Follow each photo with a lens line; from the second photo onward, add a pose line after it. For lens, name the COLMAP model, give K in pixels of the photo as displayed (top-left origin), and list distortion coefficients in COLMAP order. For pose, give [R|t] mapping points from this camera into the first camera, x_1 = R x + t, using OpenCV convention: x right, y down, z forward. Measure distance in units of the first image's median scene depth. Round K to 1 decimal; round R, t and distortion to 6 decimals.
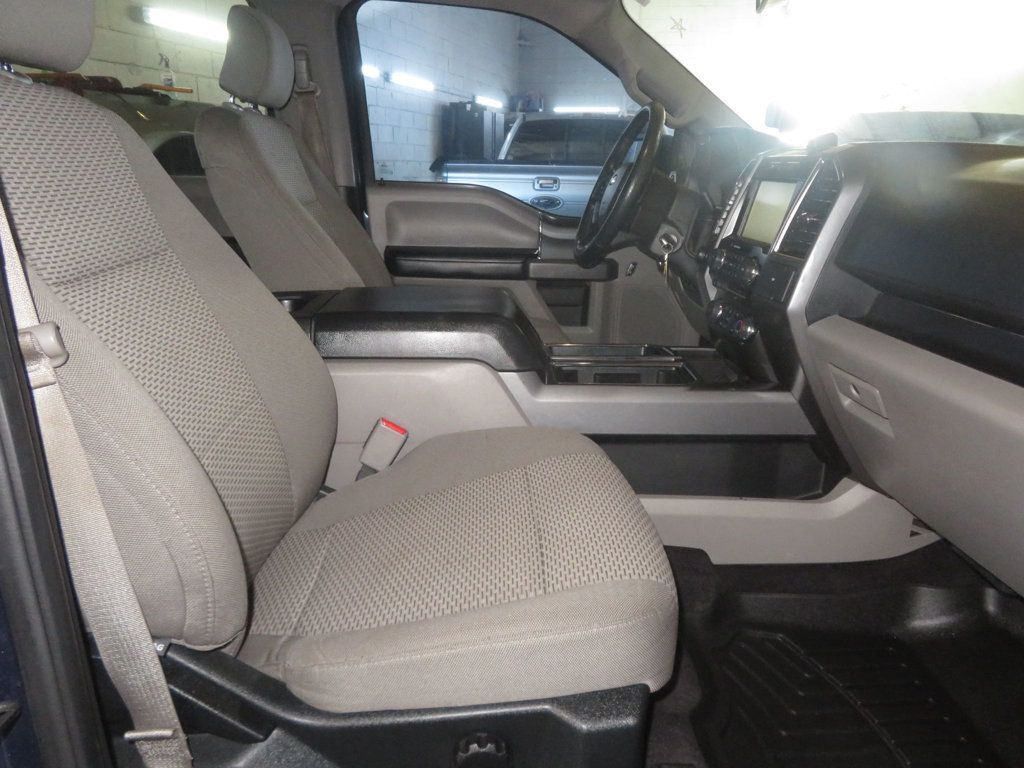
lens RADIAL K [[739.2, 0, 519.5], [0, 739.2, 373.1], [0, 0, 1]] dist [-0.003330, -0.001996]
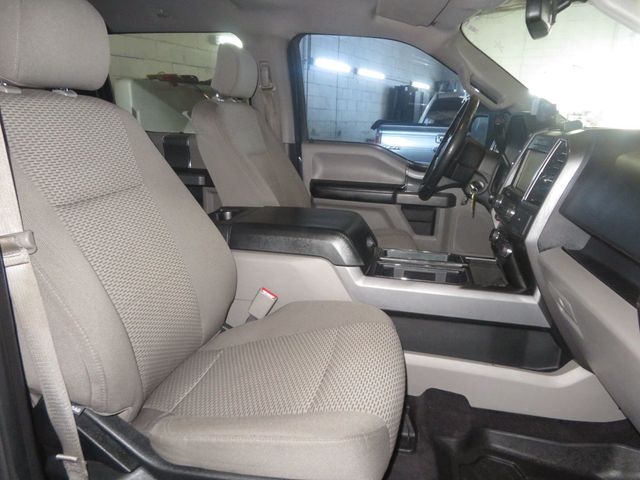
lens RADIAL K [[462.0, 0, 325.5], [0, 462.0, 233.8], [0, 0, 1]] dist [-0.003330, -0.001996]
pose [[0.968911, 0.069156, -0.237548, 0.177088], [-0.078143, 0.996531, -0.028615, -0.039148], [0.234745, 0.046288, 0.970954, 0.012801]]
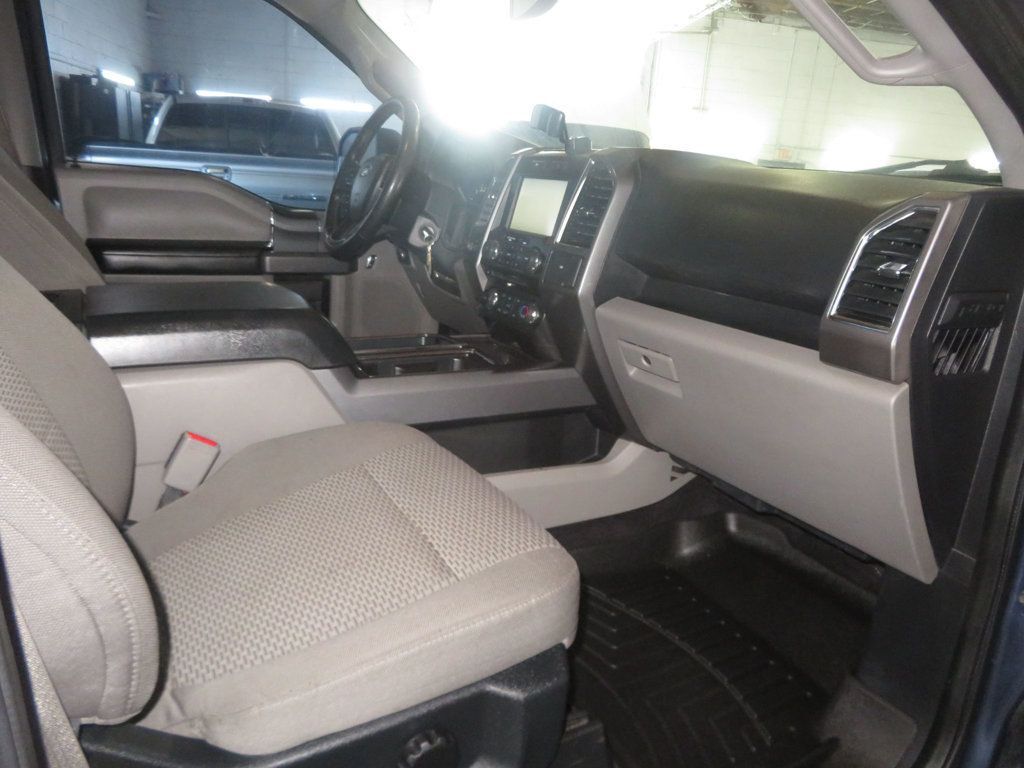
lens RADIAL K [[739.2, 0, 519.6], [0, 739.2, 368.1], [0, 0, 1]] dist [-0.003330, -0.001996]
pose [[0.896273, -0.075706, 0.436993, -0.195675], [0.075680, 0.996979, 0.017501, -0.000411], [-0.436998, 0.017386, 0.899295, 0.031100]]
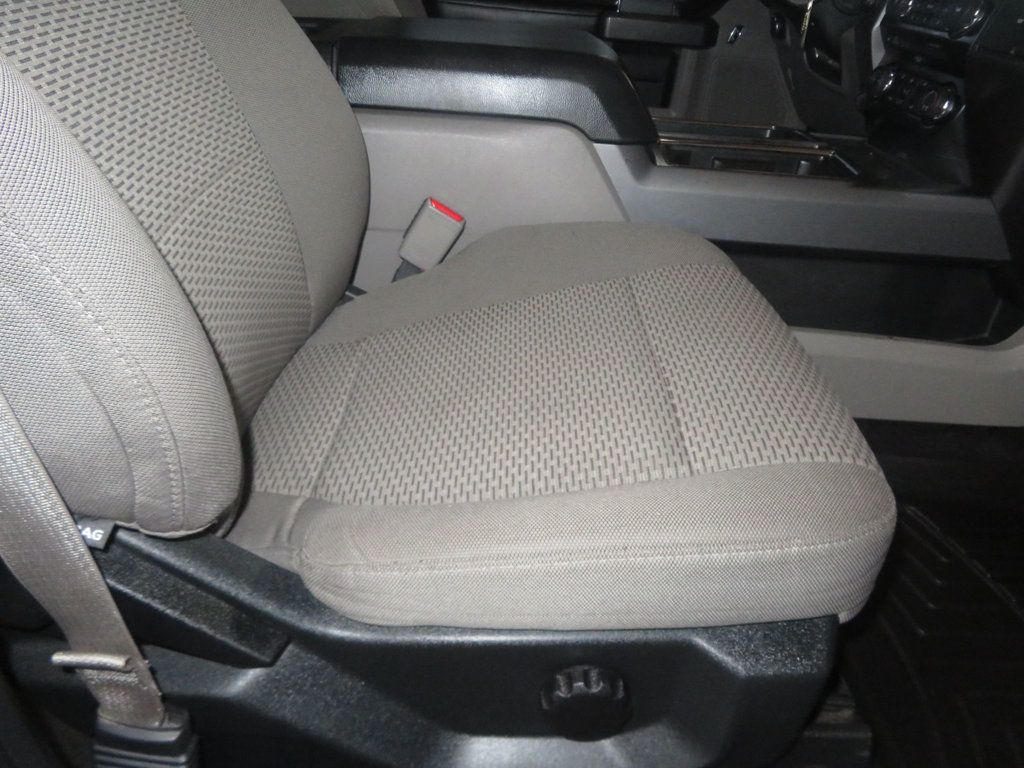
lens RADIAL K [[739.2, 0, 510.9], [0, 739.2, 378.0], [0, 0, 1]] dist [-0.003330, -0.001996]
pose [[0.997420, 0.068651, -0.020967, -0.074216], [-0.060857, 0.963642, 0.260173, 0.035246], [0.038066, -0.258226, 0.965334, 0.239125]]
